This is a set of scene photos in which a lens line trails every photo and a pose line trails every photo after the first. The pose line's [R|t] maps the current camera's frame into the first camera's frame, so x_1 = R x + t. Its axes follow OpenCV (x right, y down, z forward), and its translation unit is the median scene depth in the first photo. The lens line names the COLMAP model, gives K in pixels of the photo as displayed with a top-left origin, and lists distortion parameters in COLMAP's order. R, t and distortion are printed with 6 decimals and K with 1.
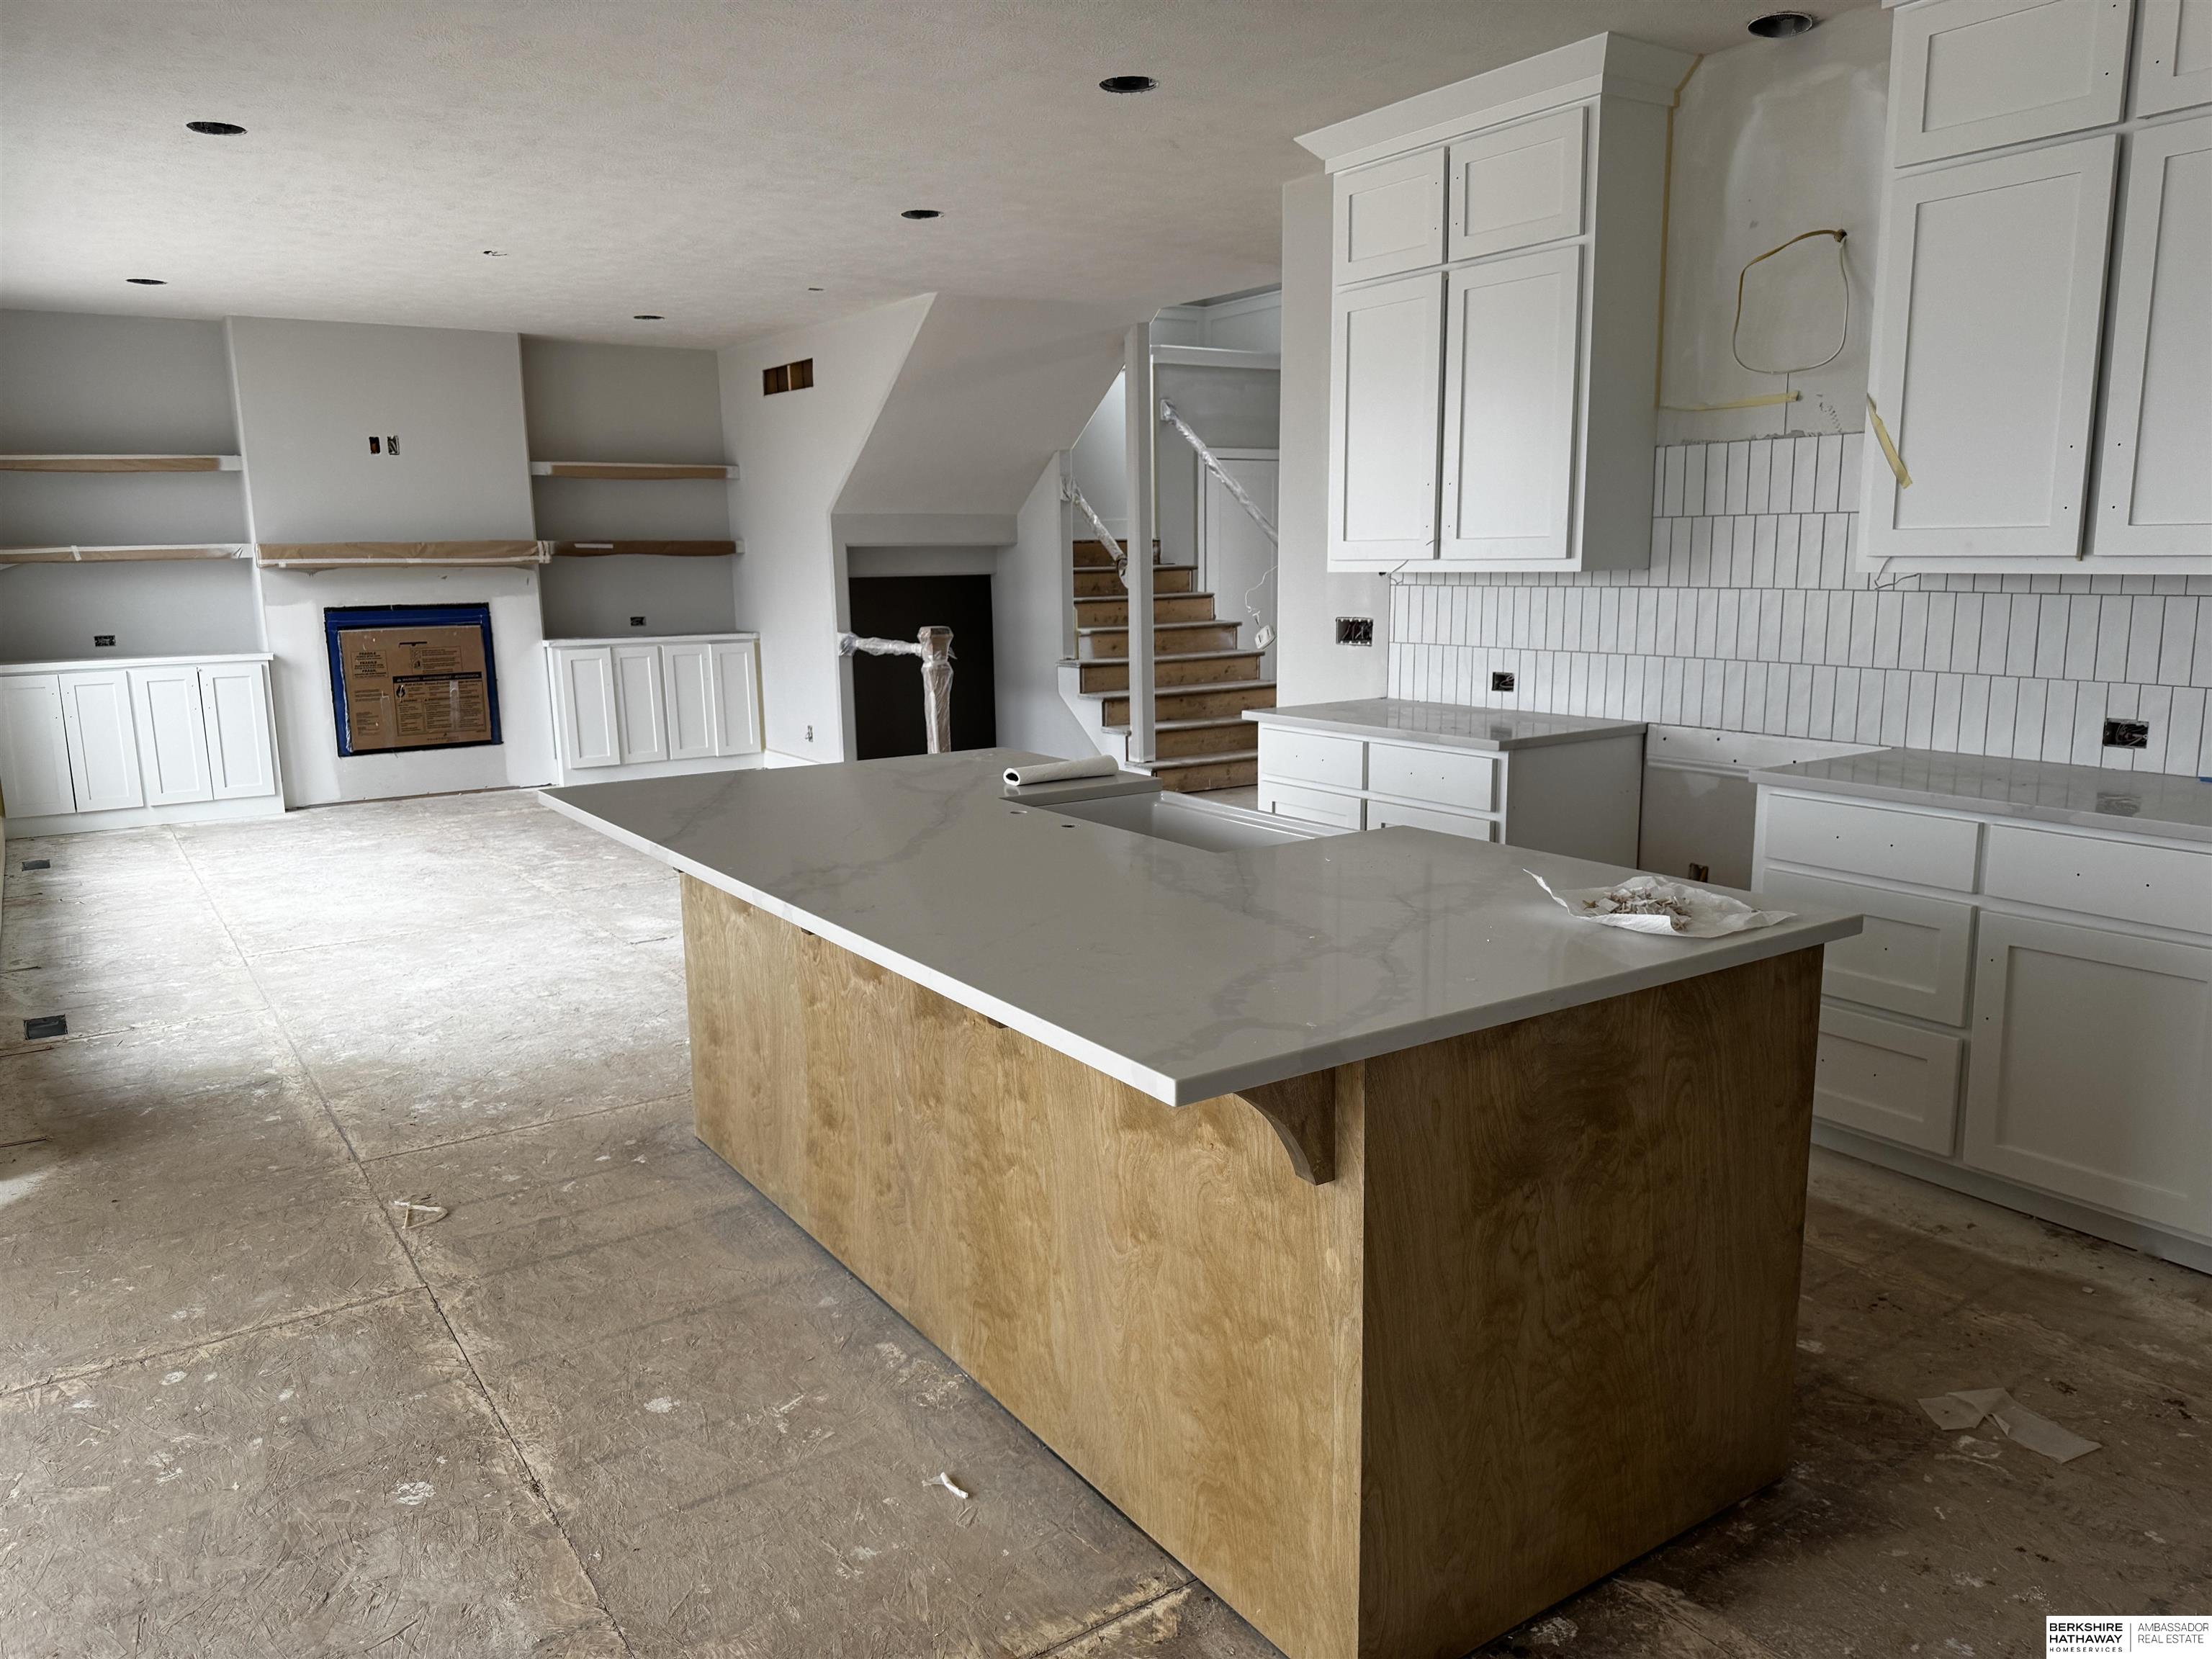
lens RADIAL K [[1552.7, 0, 1094.8], [0, 1552.7, 820.3], [0, 0, 1]] dist [0.059838, -0.071896]
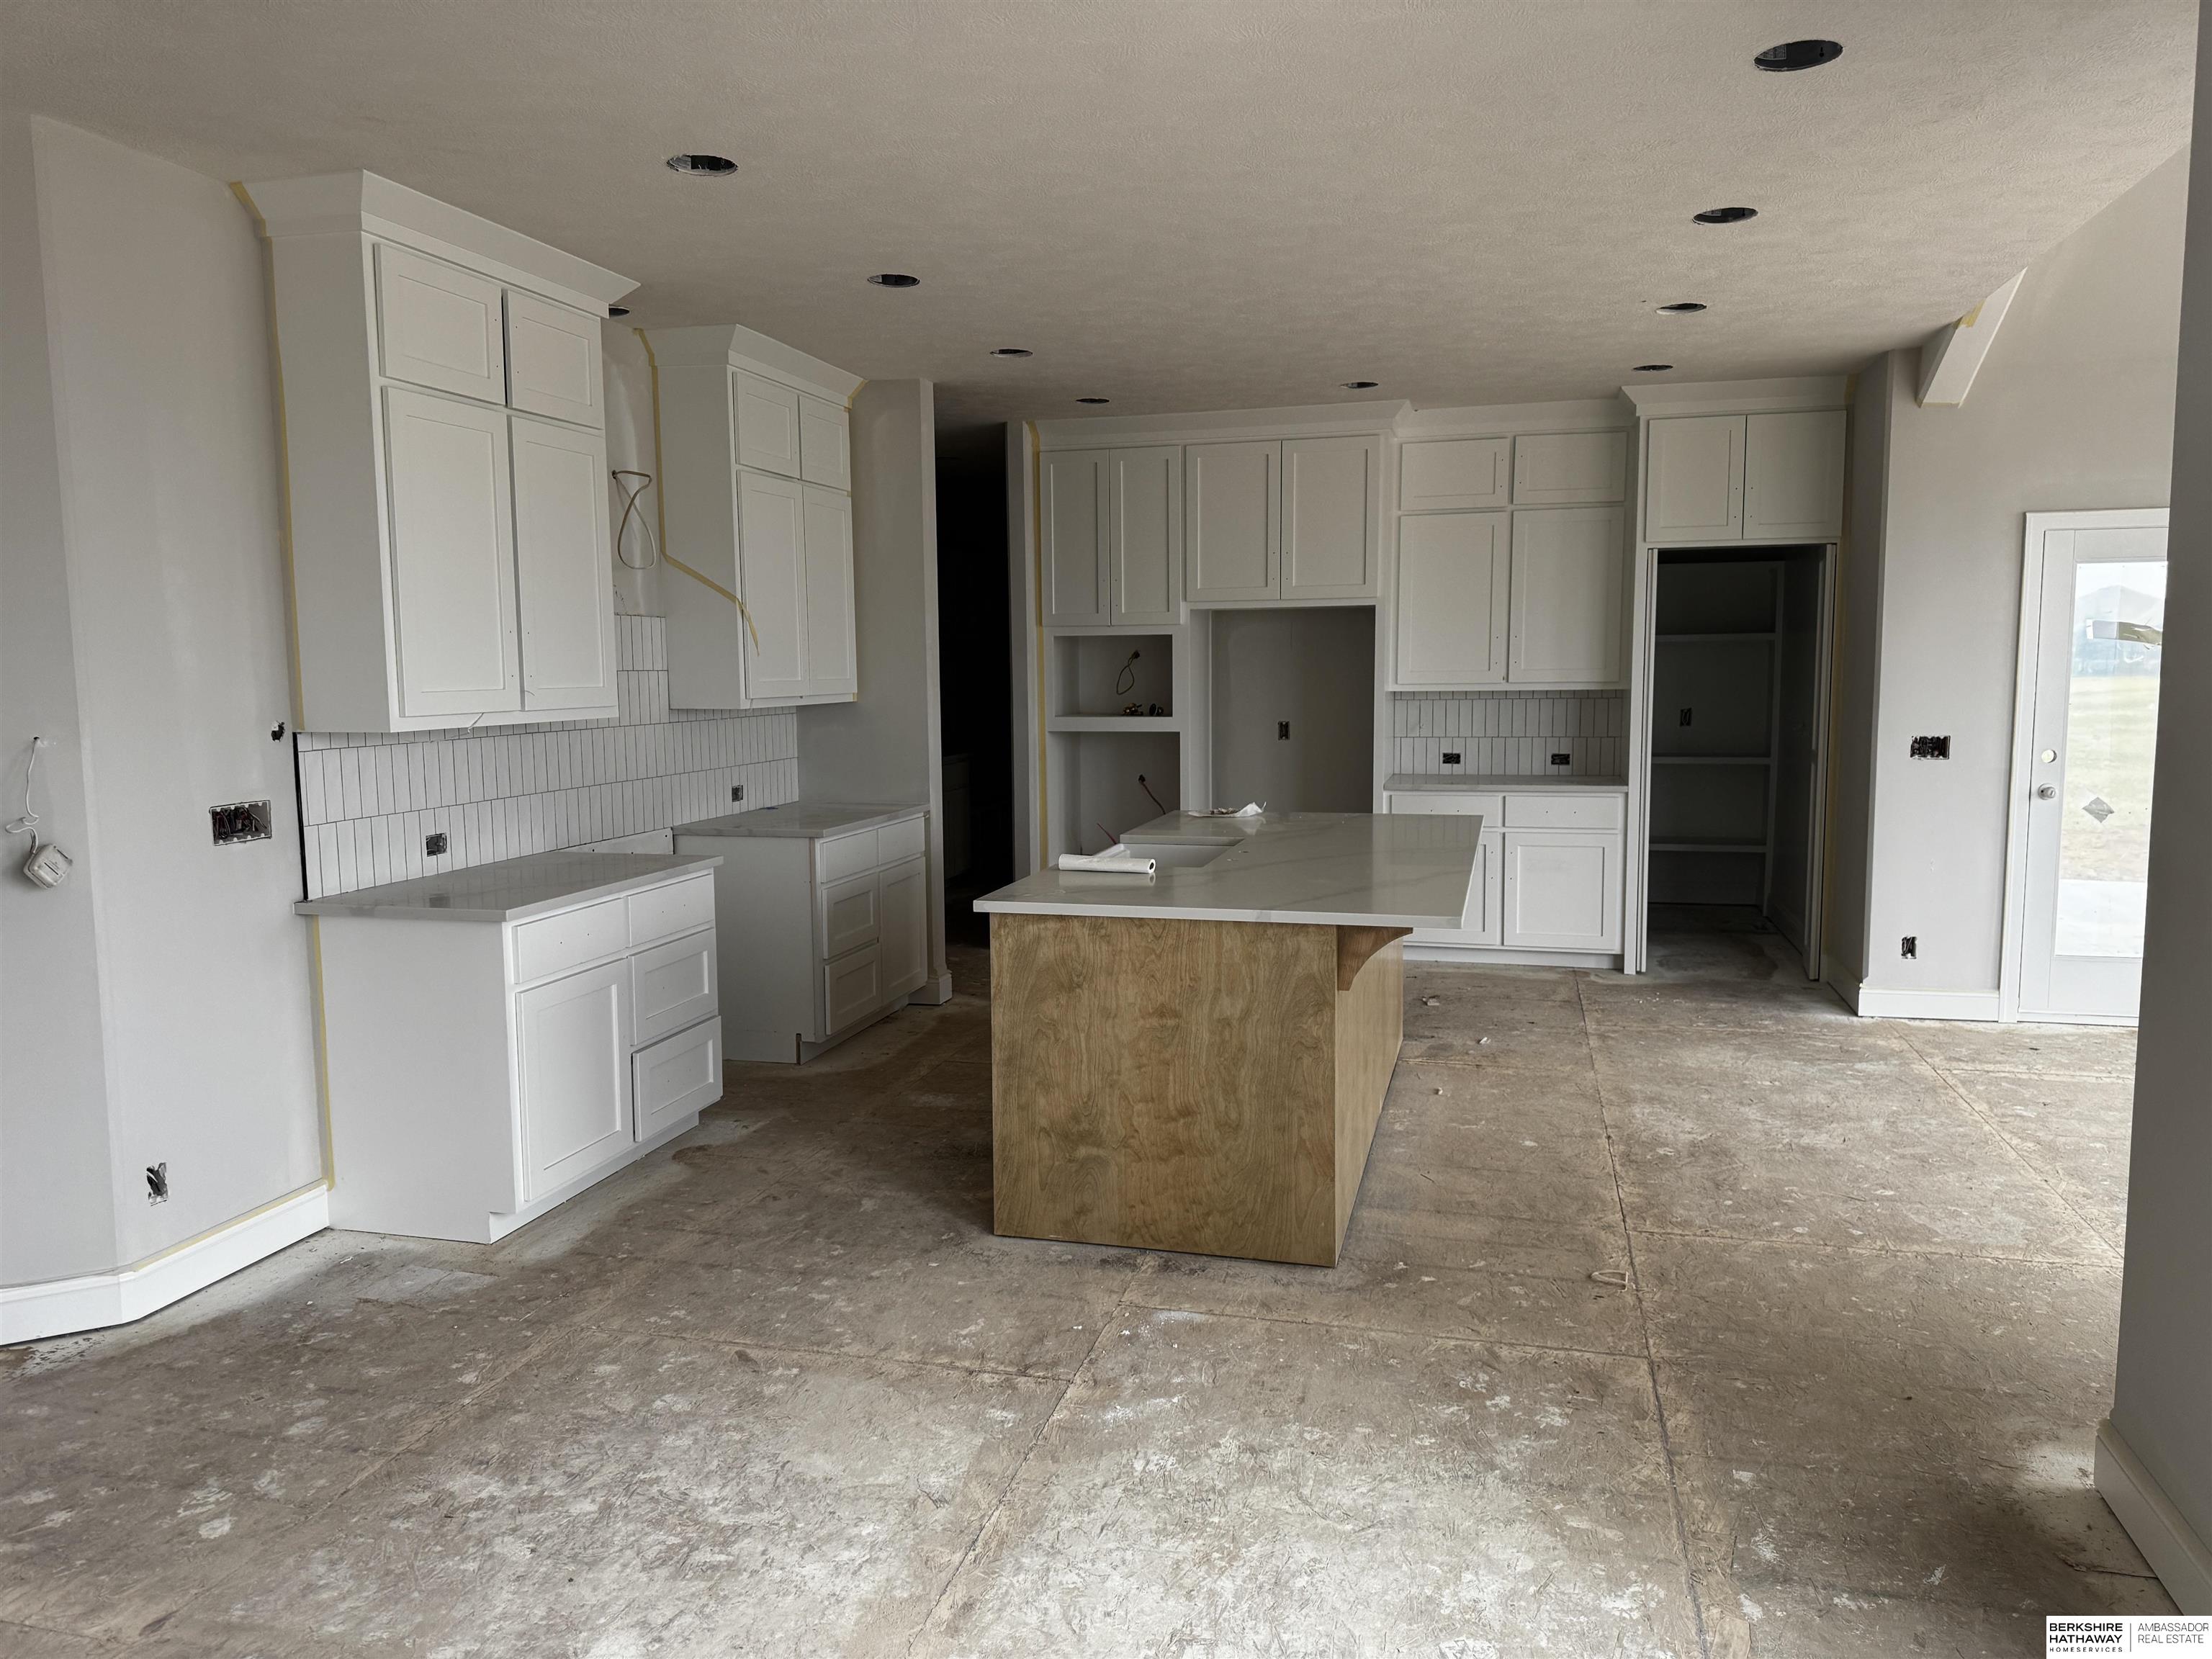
lens RADIAL K [[1552.7, 0, 1109.5], [0, 1552.7, 819.4], [0, 0, 1]] dist [0.059838, -0.071896]
pose [[-0.661888, -0.055615, 0.747537, -0.843245], [0.148754, 0.967666, 0.203704, -0.284075], [-0.734695, 0.246028, -0.632213, 1.578226]]
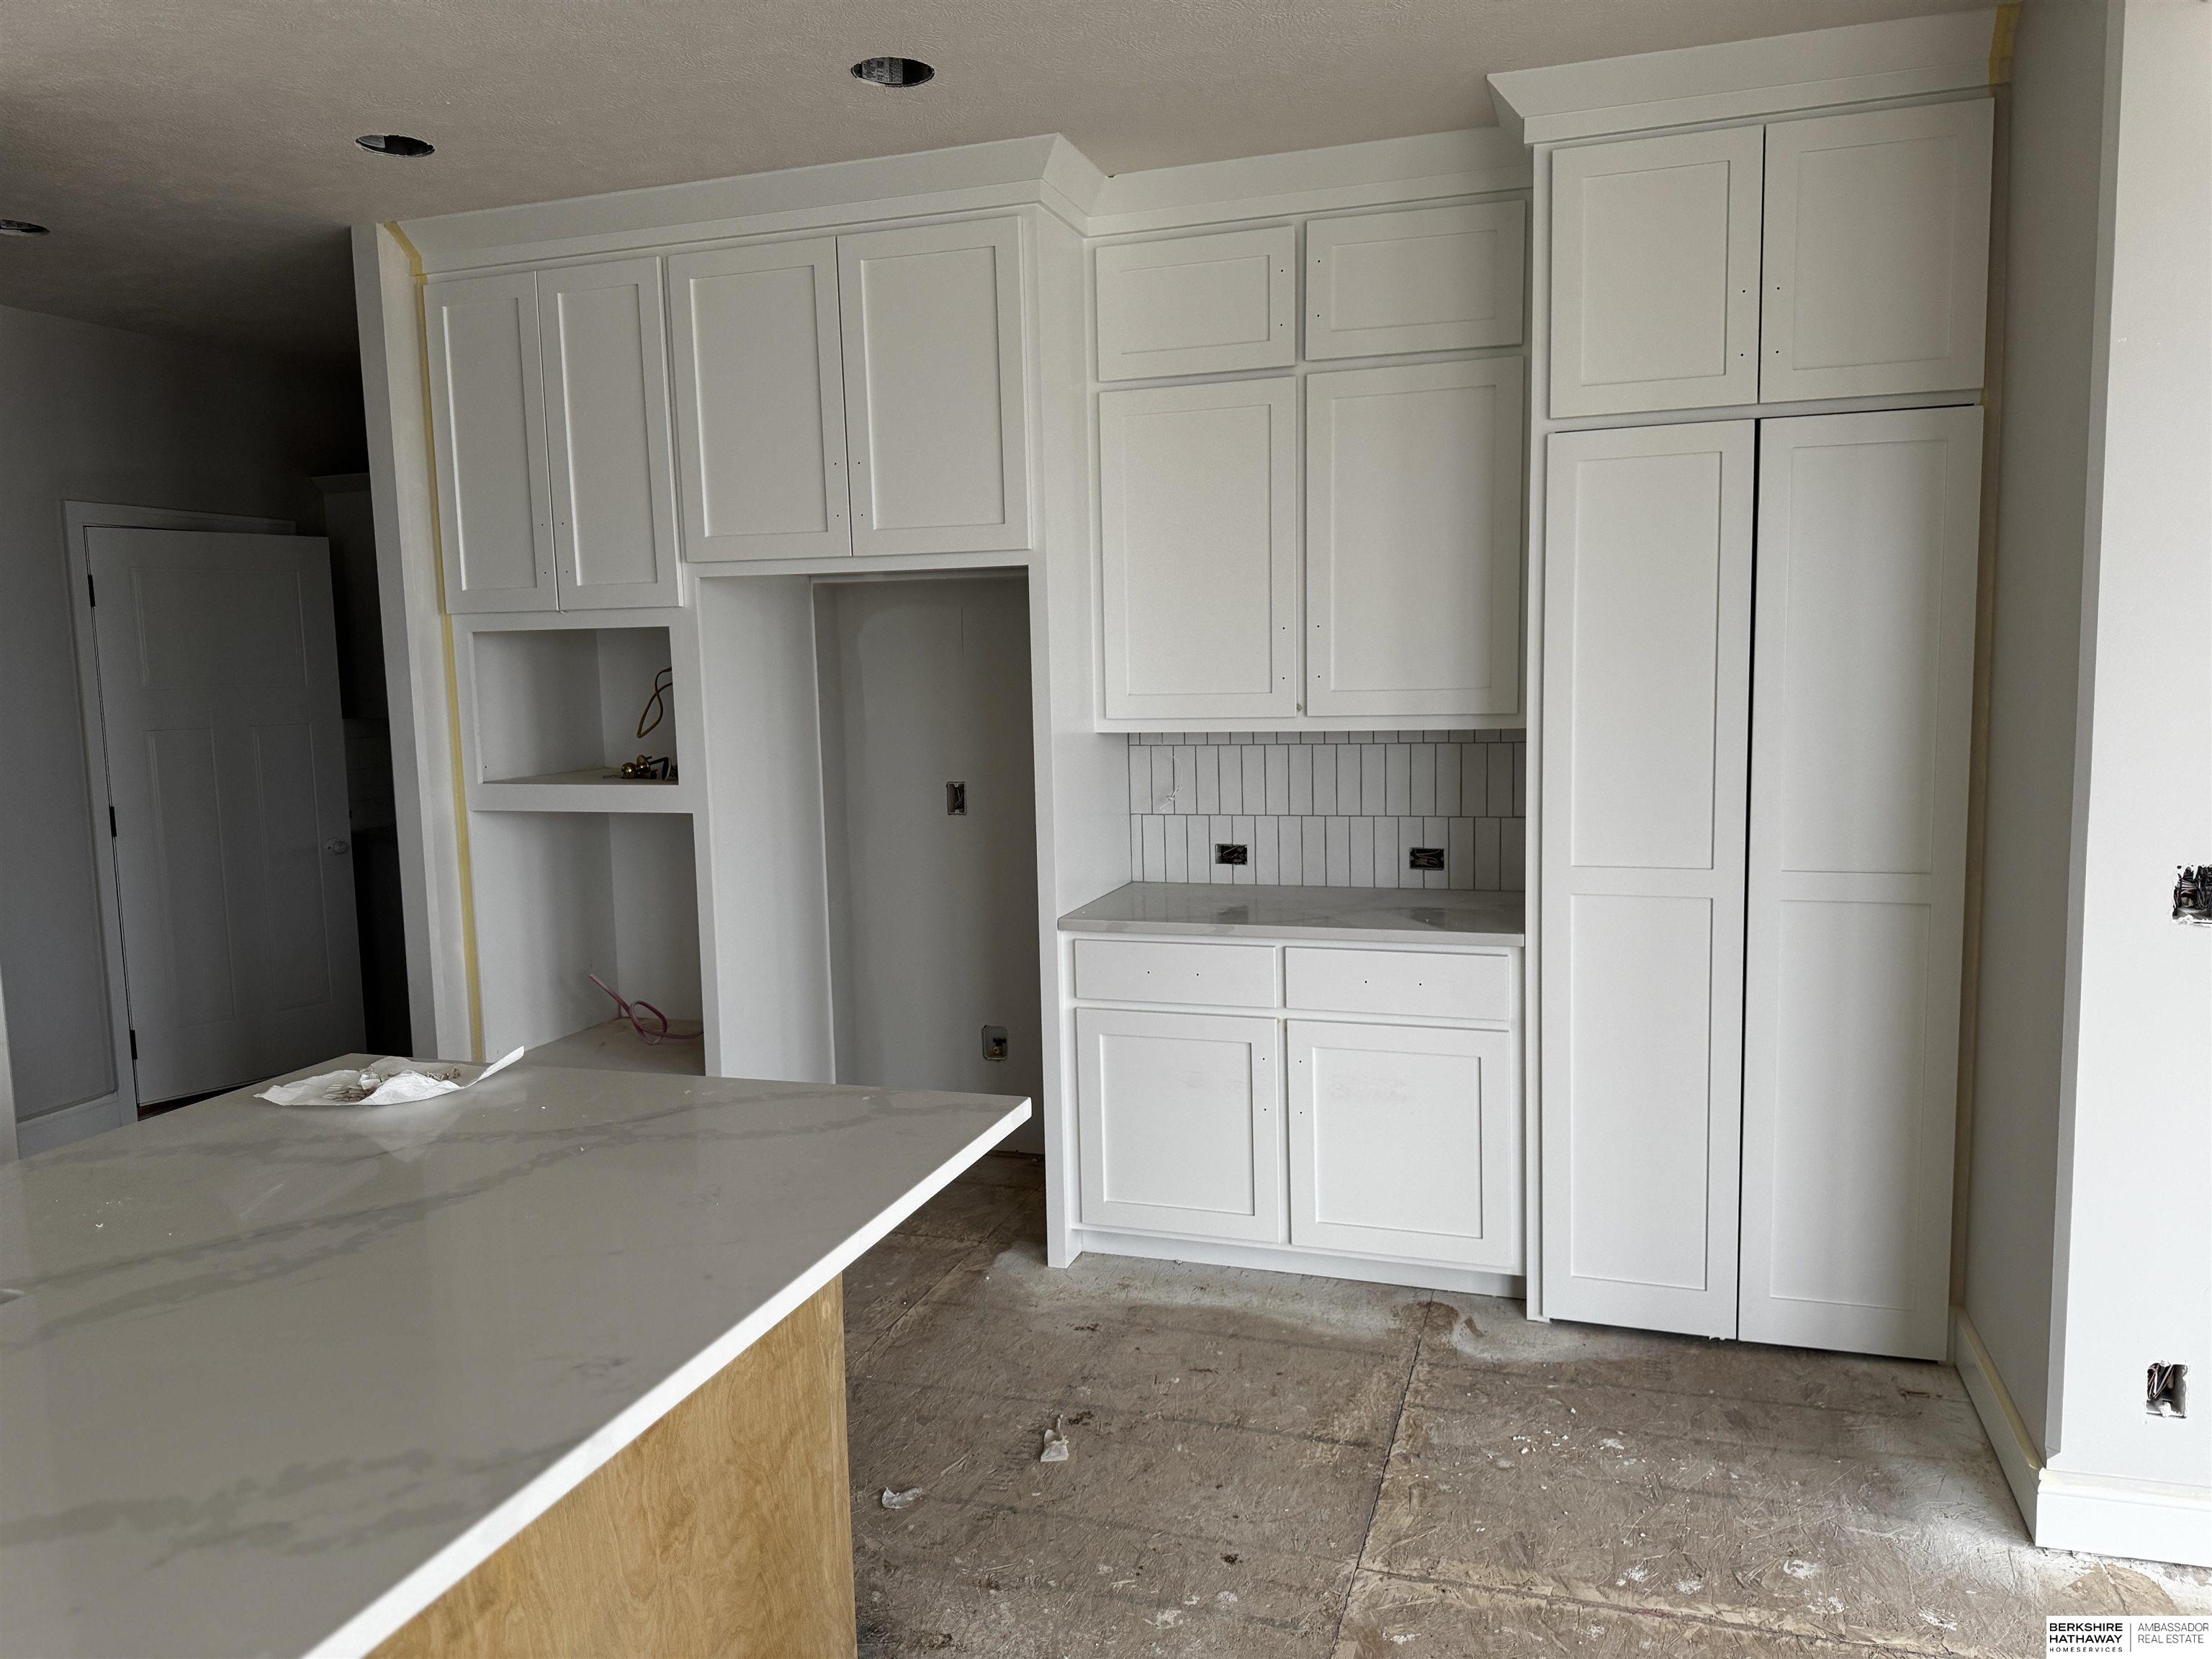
lens RADIAL K [[1552.7, 0, 1119.9], [0, 1552.7, 829.9], [0, 0, 1]] dist [0.059838, -0.071896]
pose [[-0.620324, -0.056227, 0.782327, -0.424568], [0.167298, 0.964989, 0.202010, -0.132950], [-0.766296, 0.256193, -0.589199, 0.661480]]
